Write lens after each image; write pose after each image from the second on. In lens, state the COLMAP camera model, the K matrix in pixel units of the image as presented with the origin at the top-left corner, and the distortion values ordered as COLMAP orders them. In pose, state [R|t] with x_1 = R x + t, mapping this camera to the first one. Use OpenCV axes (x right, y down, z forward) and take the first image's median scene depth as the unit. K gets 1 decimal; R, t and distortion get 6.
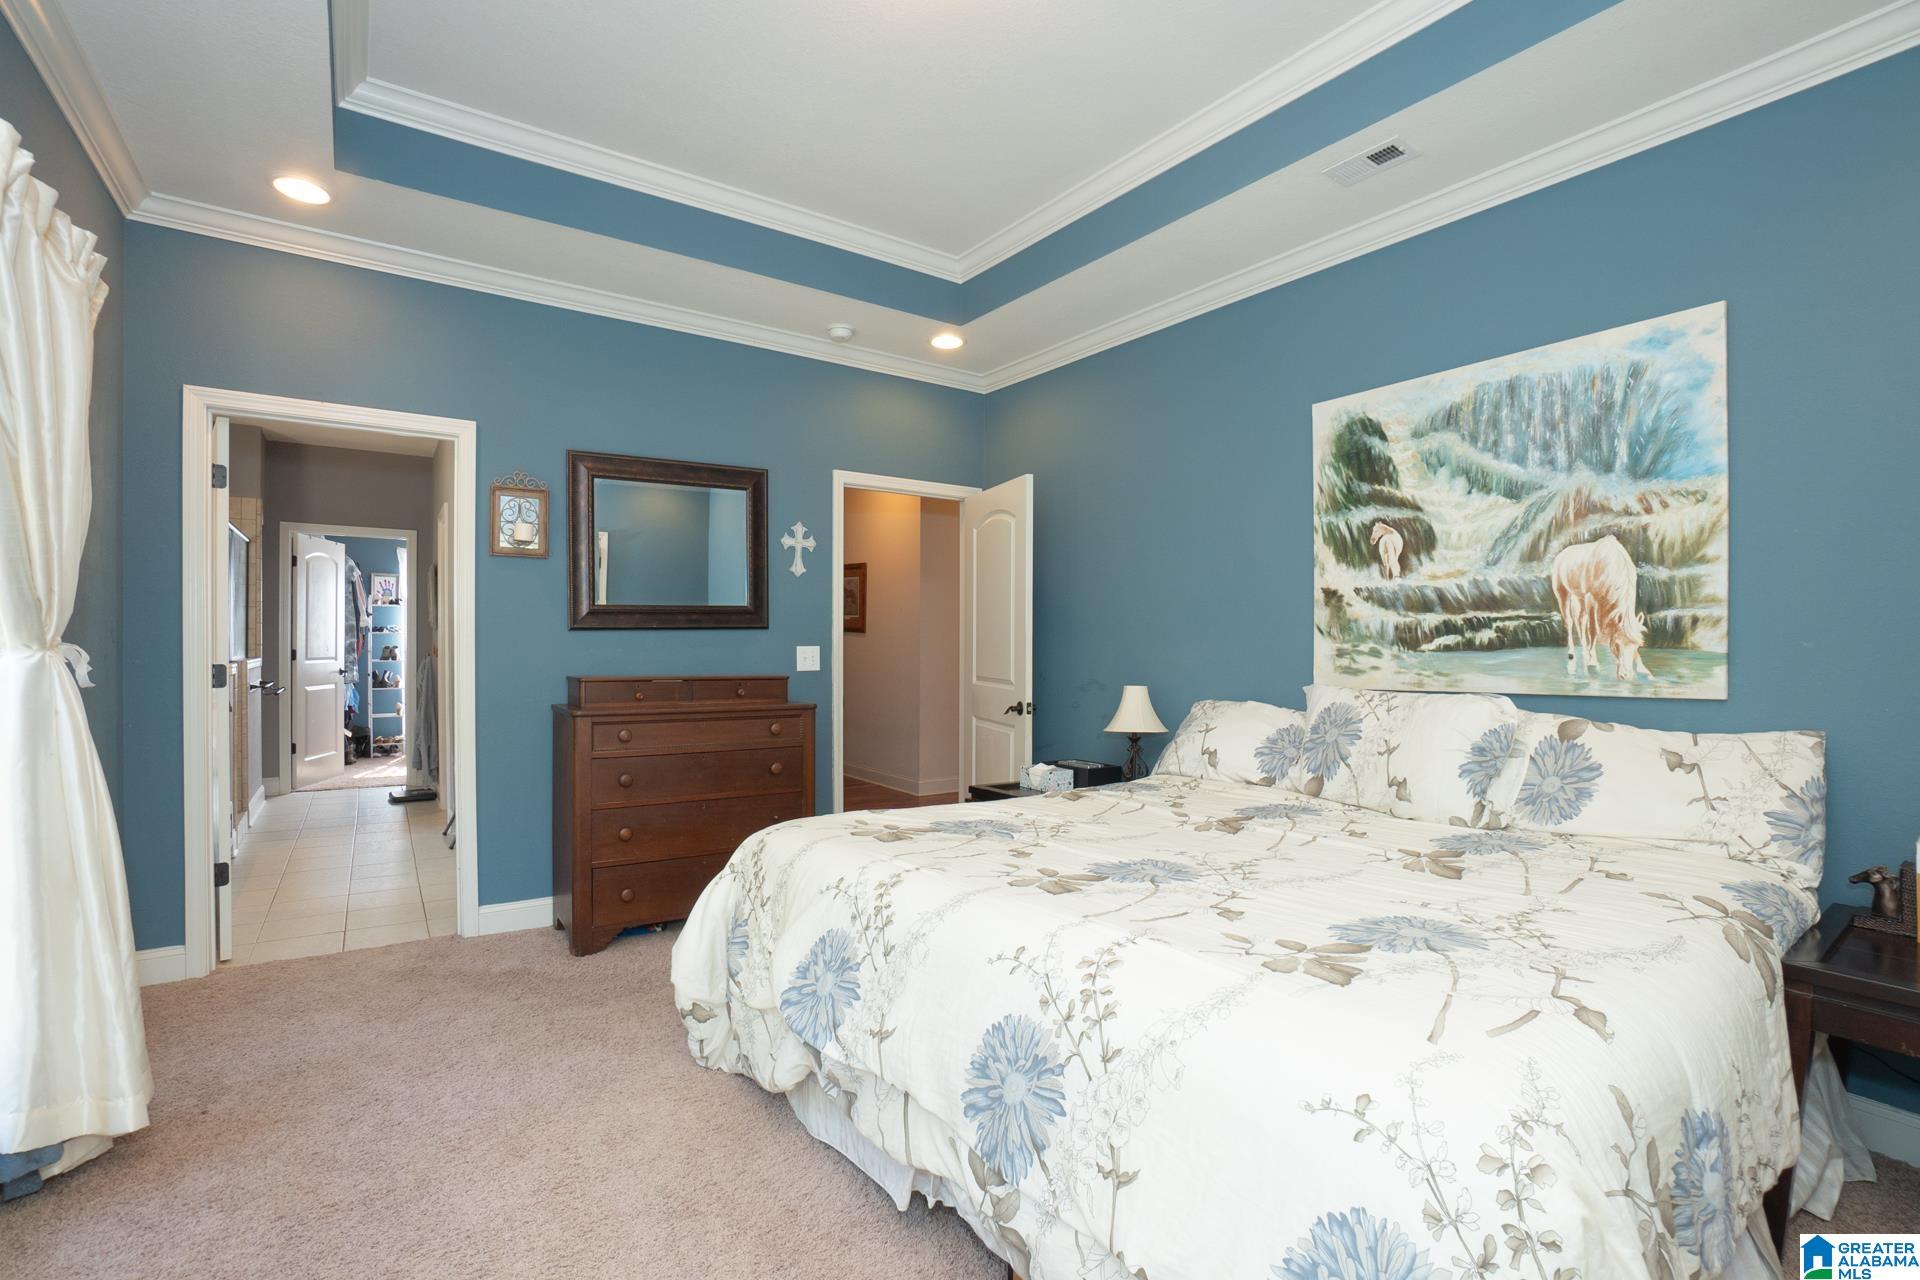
lens RADIAL K [[849.8, 0, 942.9], [0, 849.8, 657.8], [0, 0, 1]] dist [-0.035511, 0.005192]
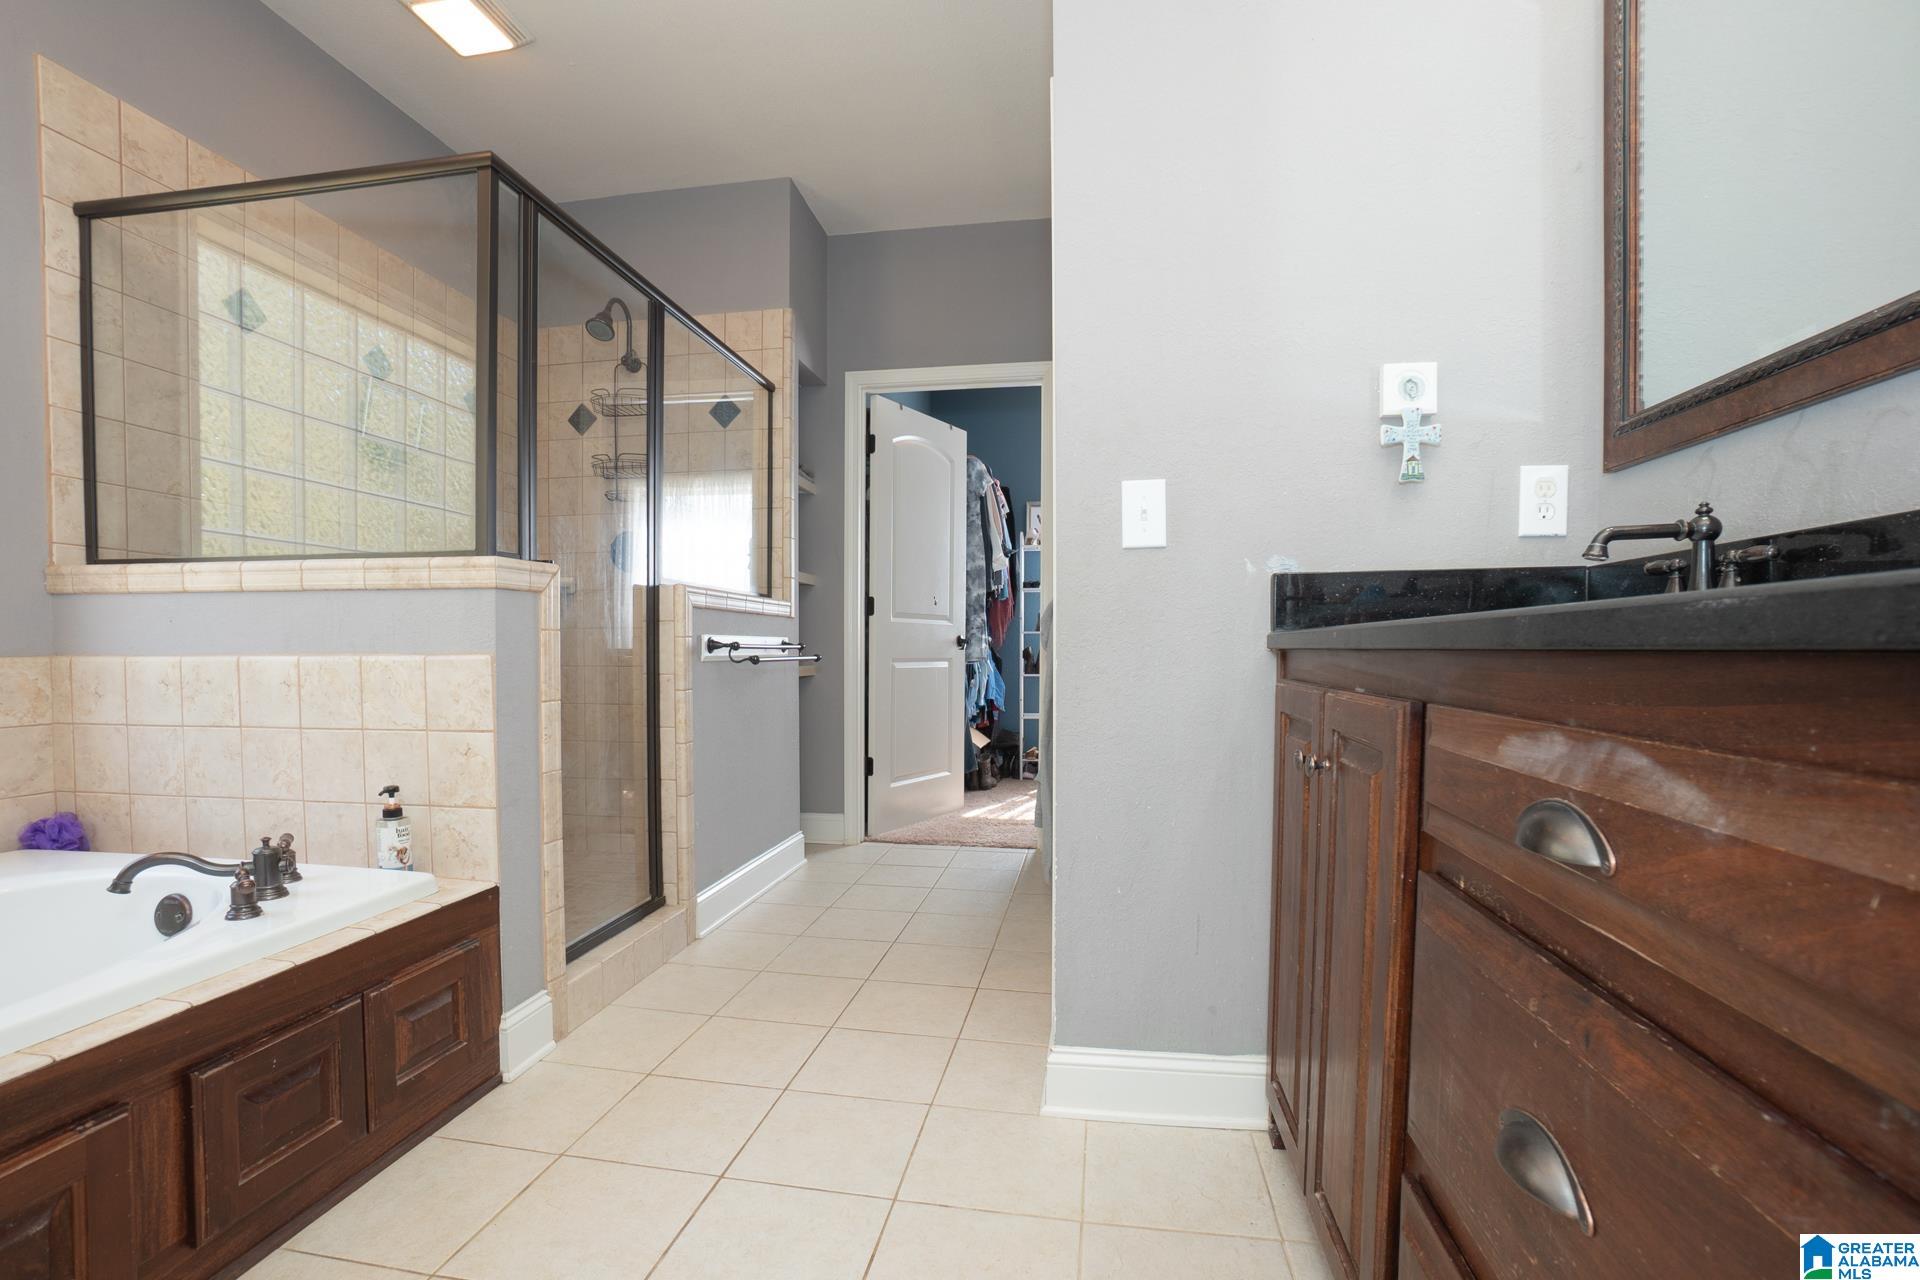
lens RADIAL K [[849.8, 0, 961.1], [0, 849.8, 658.9], [0, 0, 1]] dist [-0.035511, 0.005192]
pose [[0.717154, 0.010051, -0.696842, -0.279523], [-0.017070, 0.999849, -0.003146, 0.030338], [0.696705, 0.014151, 0.717218, 0.541581]]
